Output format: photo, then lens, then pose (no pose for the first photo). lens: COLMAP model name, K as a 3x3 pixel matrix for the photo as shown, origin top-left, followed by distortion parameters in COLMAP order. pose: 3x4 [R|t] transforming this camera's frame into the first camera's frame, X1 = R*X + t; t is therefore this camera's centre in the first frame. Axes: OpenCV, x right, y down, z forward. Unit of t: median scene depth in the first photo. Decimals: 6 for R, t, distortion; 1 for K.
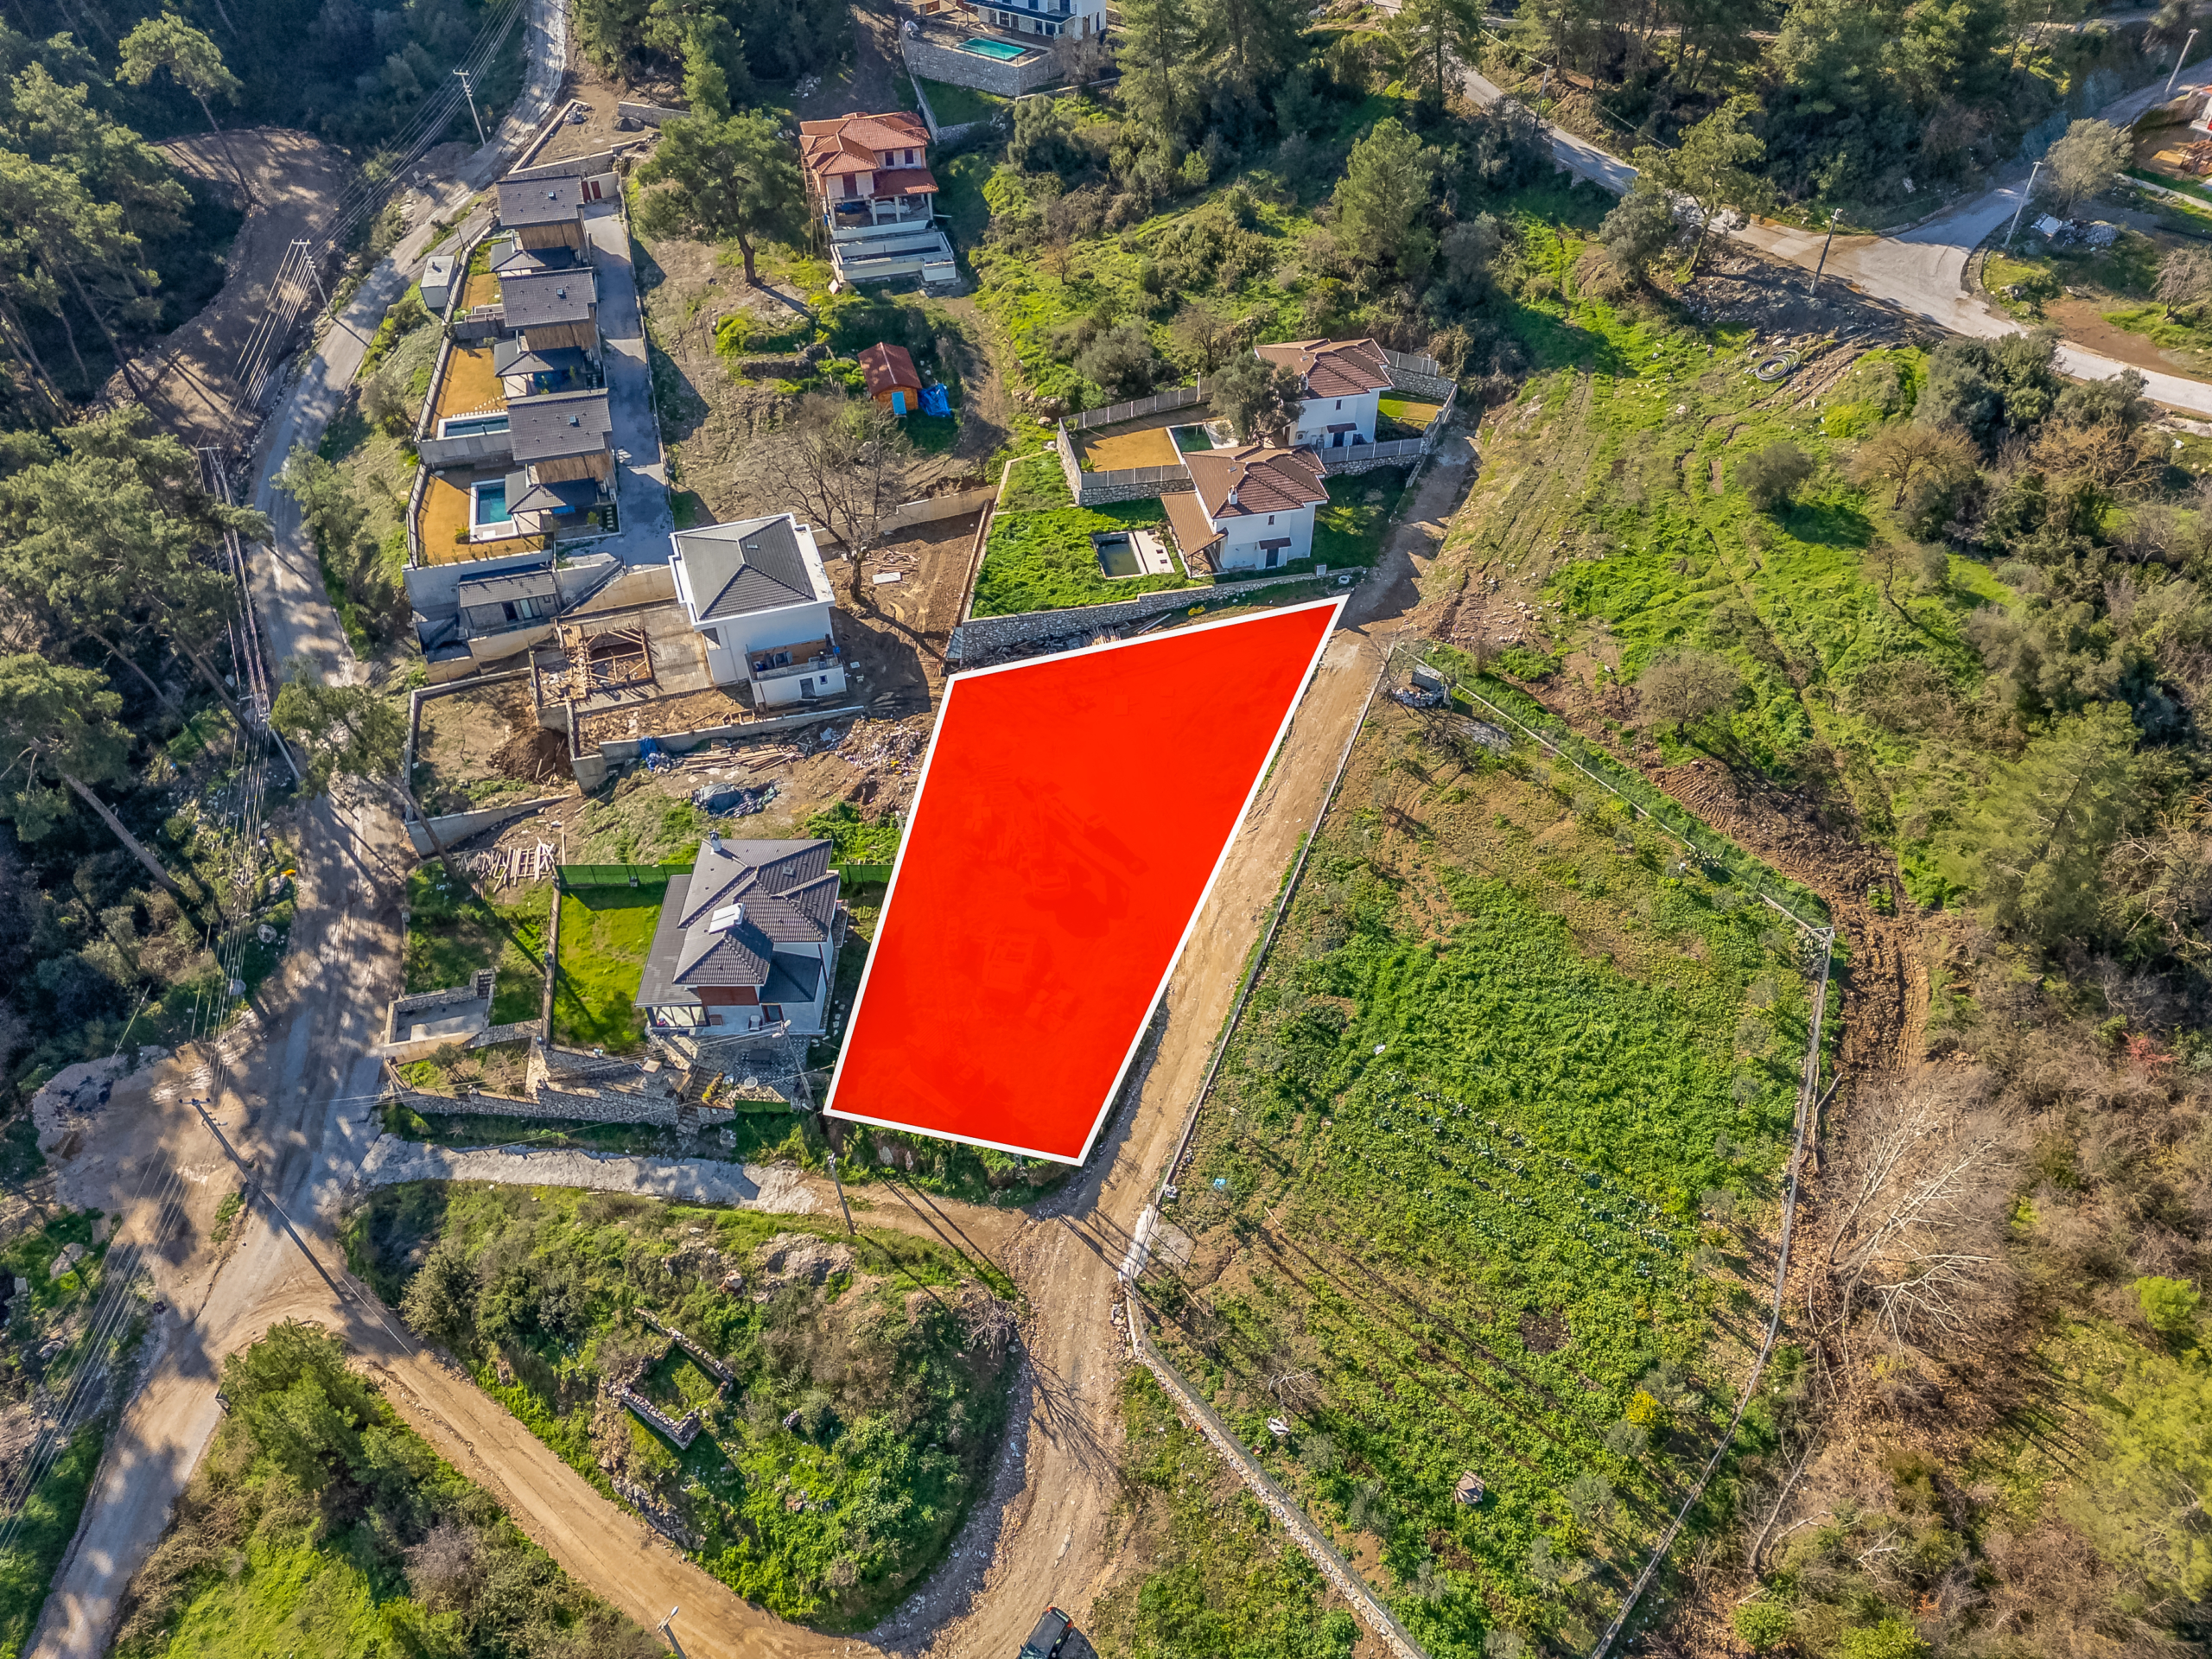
lens RADIAL K [[1545.9, 0, 1104.7], [0, 1545.9, 836.6], [0, 0, 1]] dist [0.067189, -0.060914]
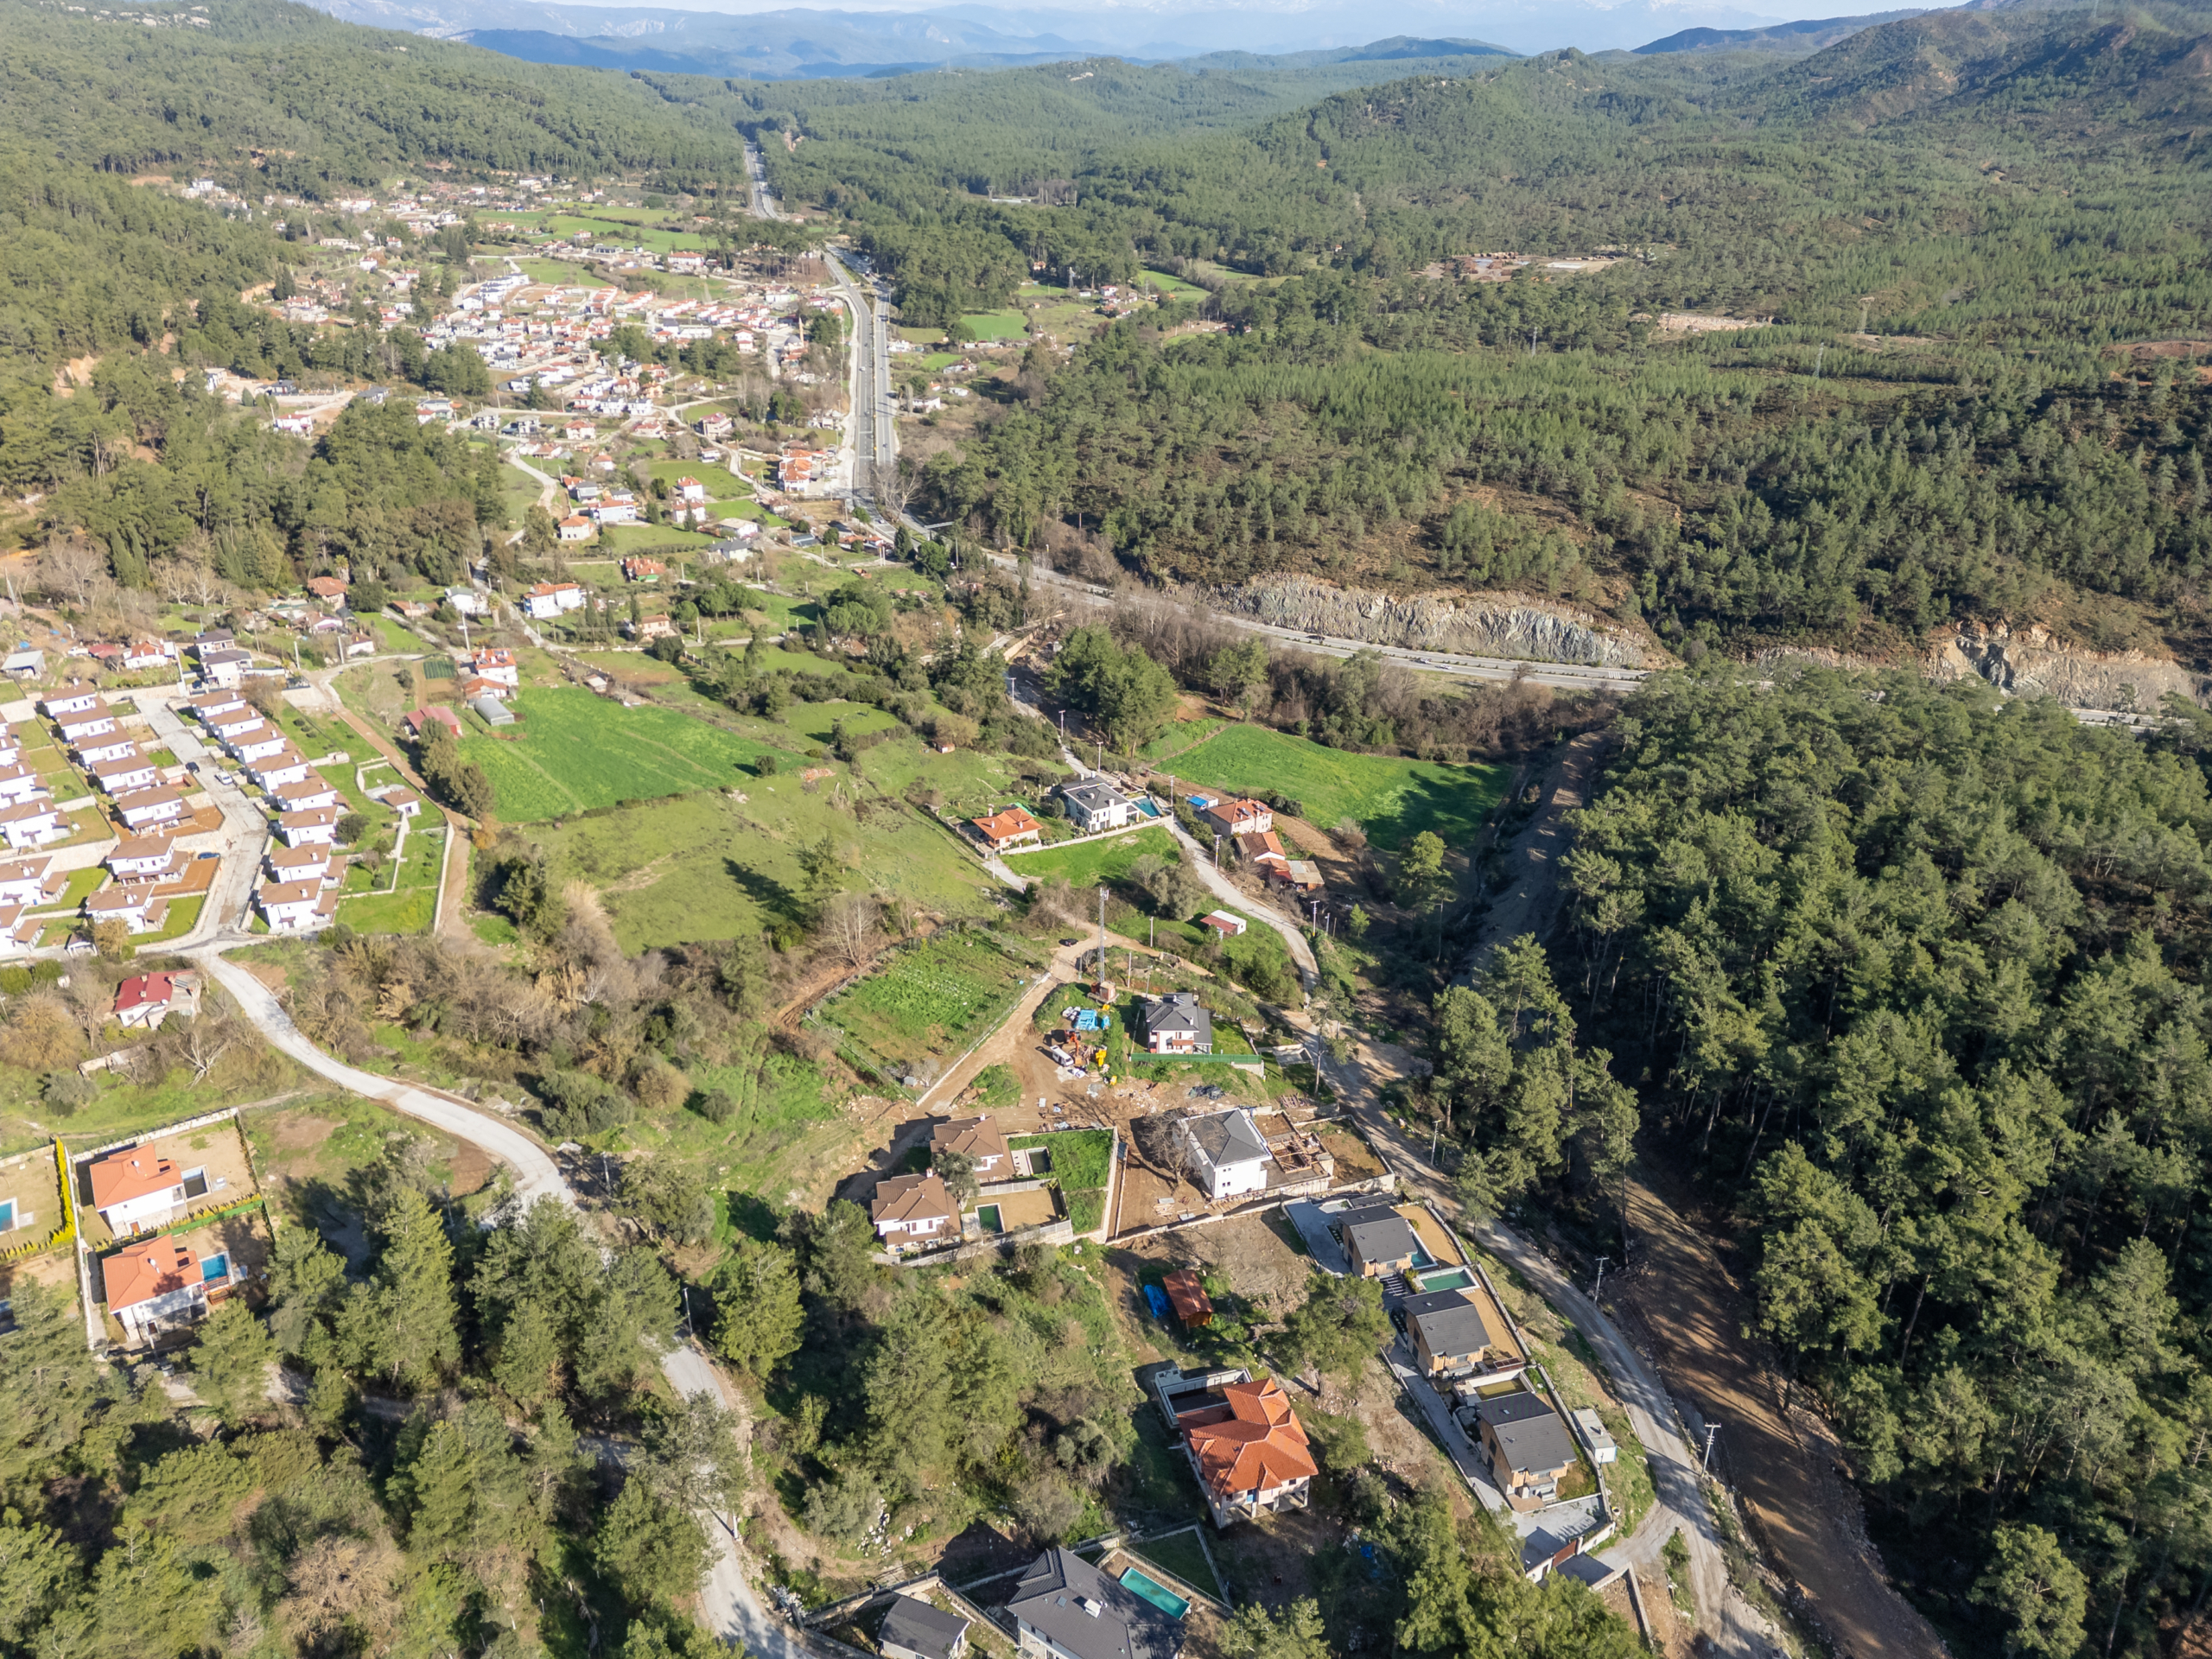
lens RADIAL K [[1544.1, 0, 1103.0], [0, 1544.1, 832.8], [0, 0, 1]] dist [0.081747, -0.078715]
pose [[-0.999973, 0.003573, -0.006355, -0.063753], [-0.004759, 0.340435, 0.940256, -2.283411], [0.005523, 0.940261, -0.340409, 1.367376]]
